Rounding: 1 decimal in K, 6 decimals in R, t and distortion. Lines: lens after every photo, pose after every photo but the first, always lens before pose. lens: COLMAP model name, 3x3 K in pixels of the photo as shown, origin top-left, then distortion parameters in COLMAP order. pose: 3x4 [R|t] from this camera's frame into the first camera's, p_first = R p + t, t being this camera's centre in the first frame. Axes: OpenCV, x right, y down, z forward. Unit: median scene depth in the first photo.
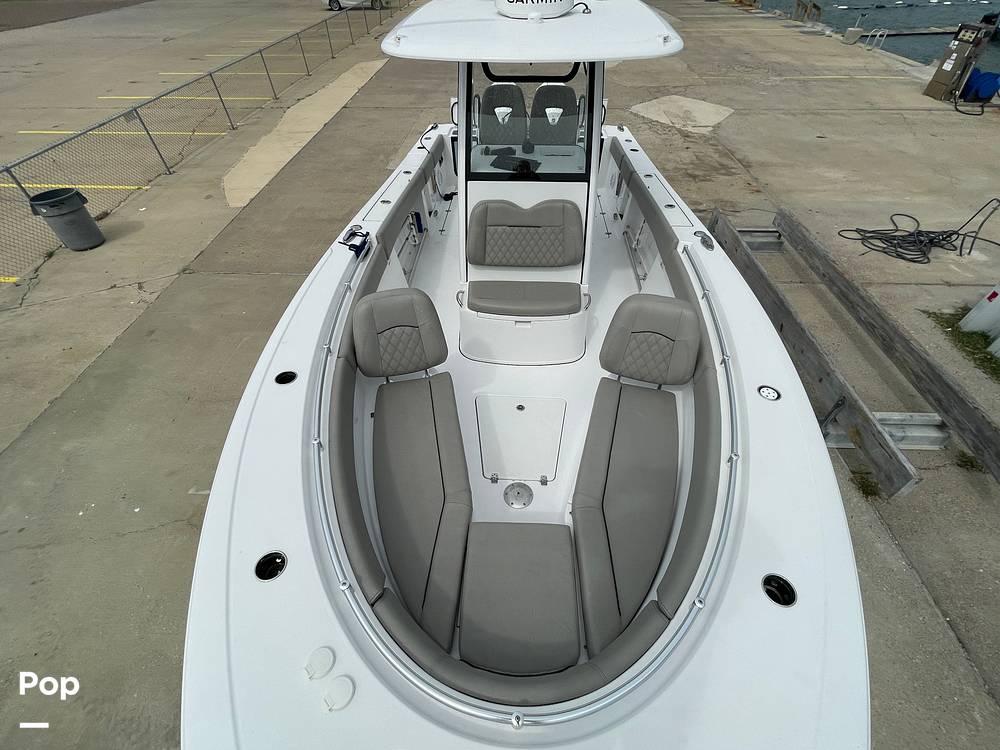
lens RADIAL K [[434.6, 0, 500.0], [0, 434.6, 375.0], [0, 0, 1]] dist [-0.000220, -0.000253]
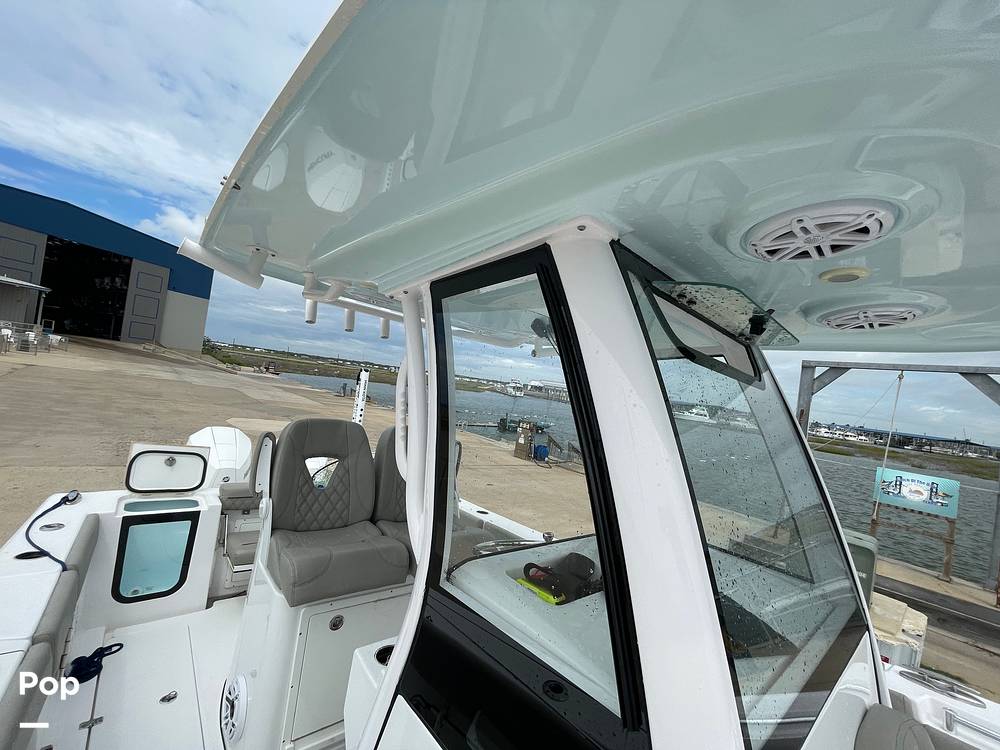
lens RADIAL K [[403.3, 0, 500.0], [0, 403.3, 375.0], [0, 0, 1]] dist [-0.000153, 0.000320]
pose [[0.707344, 0.152183, 0.690293, -0.111770], [0.373434, 0.748701, -0.547717, -0.215389], [-0.600176, 0.645204, 0.472758, 0.361178]]
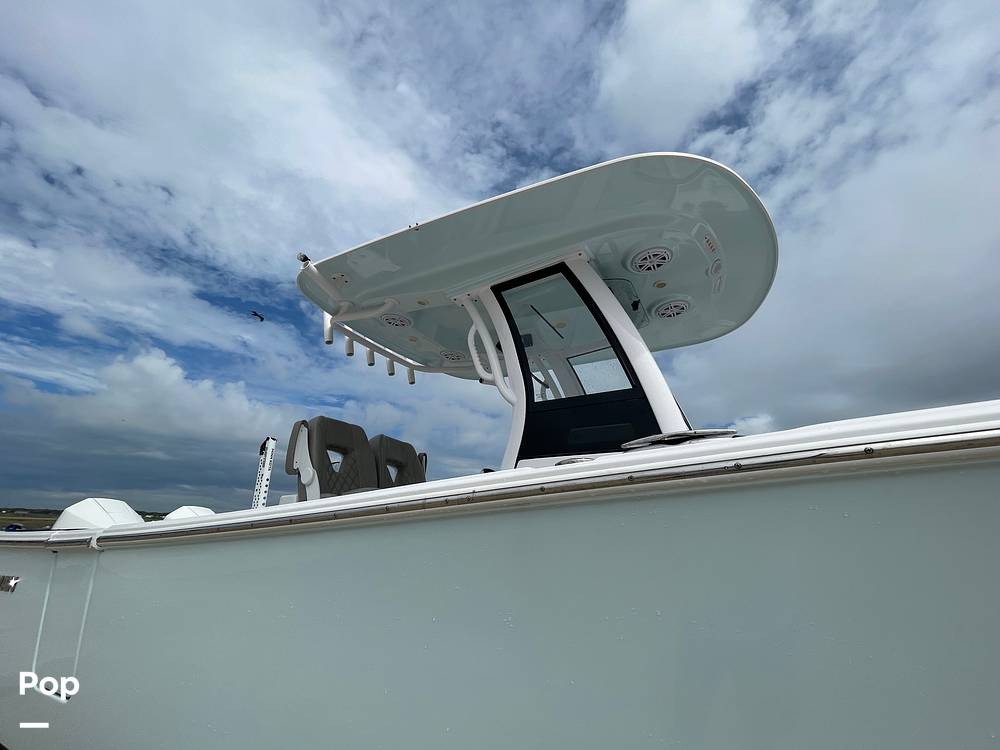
lens RADIAL K [[434.6, 0, 500.0], [0, 434.6, 375.0], [0, 0, 1]] dist [-0.000220, -0.000253]
pose [[0.425232, 0.344370, 0.837011, -0.290443], [0.618674, 0.564407, -0.546523, -0.107869], [-0.660621, 0.750236, 0.026951, 0.472632]]
